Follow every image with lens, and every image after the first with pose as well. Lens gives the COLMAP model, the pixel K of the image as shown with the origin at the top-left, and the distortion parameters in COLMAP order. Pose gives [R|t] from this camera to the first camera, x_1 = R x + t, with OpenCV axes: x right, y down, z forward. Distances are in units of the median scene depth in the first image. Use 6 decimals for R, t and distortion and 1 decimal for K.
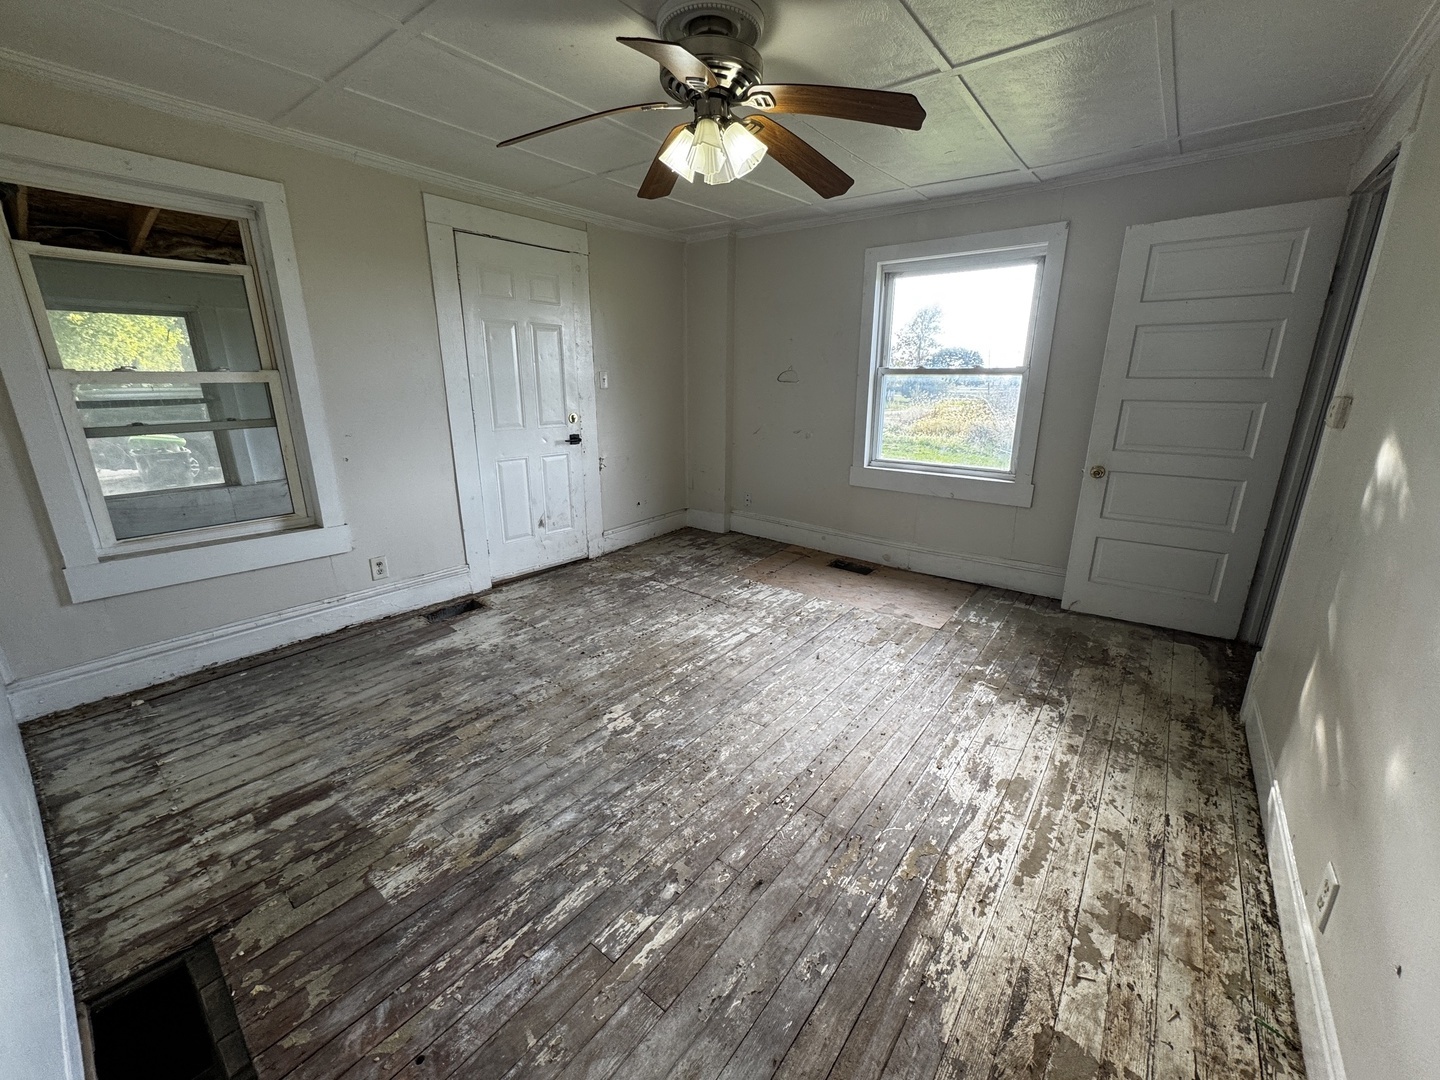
lens RADIAL K [[572.0, 0, 720.6], [0, 572.0, 538.6], [0, 0, 1]] dist [-0.002945, -0.000165]
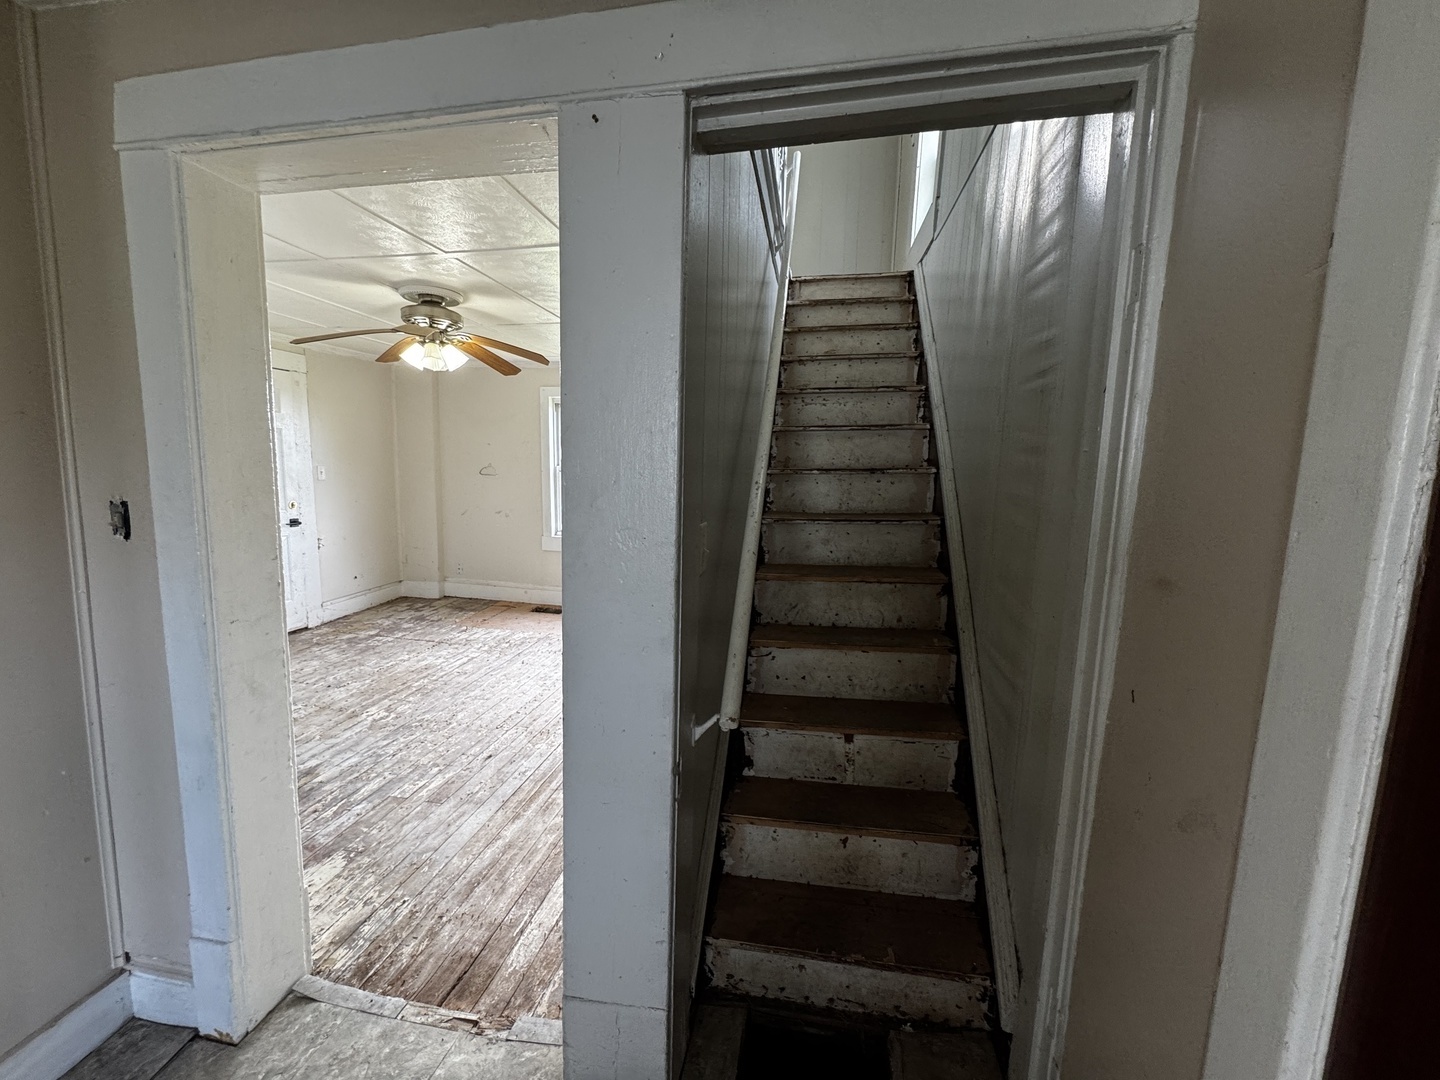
lens RADIAL K [[572.0, 0, 718.5], [0, 572.0, 541.4], [0, 0, 1]] dist [-0.002945, -0.000165]
pose [[0.880895, -0.046623, 0.471011, -0.063640], [0.110811, 0.987795, -0.109465, 0.119966], [-0.460158, 0.148620, 0.875309, -0.561950]]
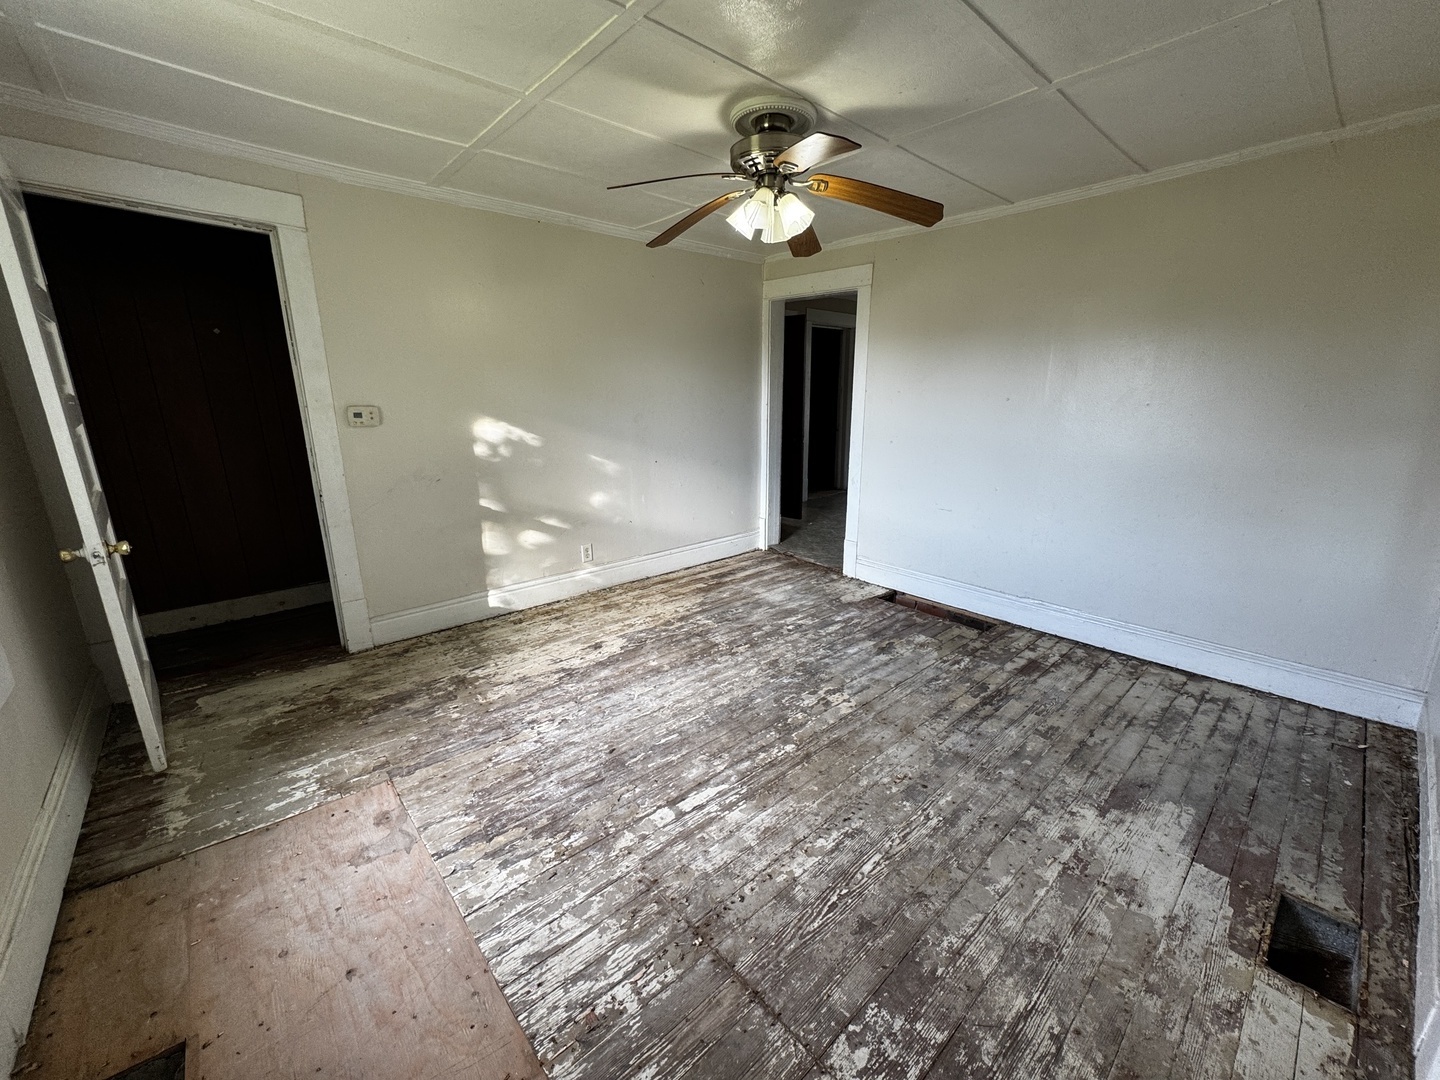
lens RADIAL K [[572.0, 0, 718.8], [0, 572.0, 540.4], [0, 0, 1]] dist [-0.002945, -0.000165]
pose [[-0.984548, -0.052382, 0.167096, -0.093864], [0.039134, 0.864263, 0.501515, -0.443329], [-0.170685, 0.500305, -0.848859, 1.532514]]
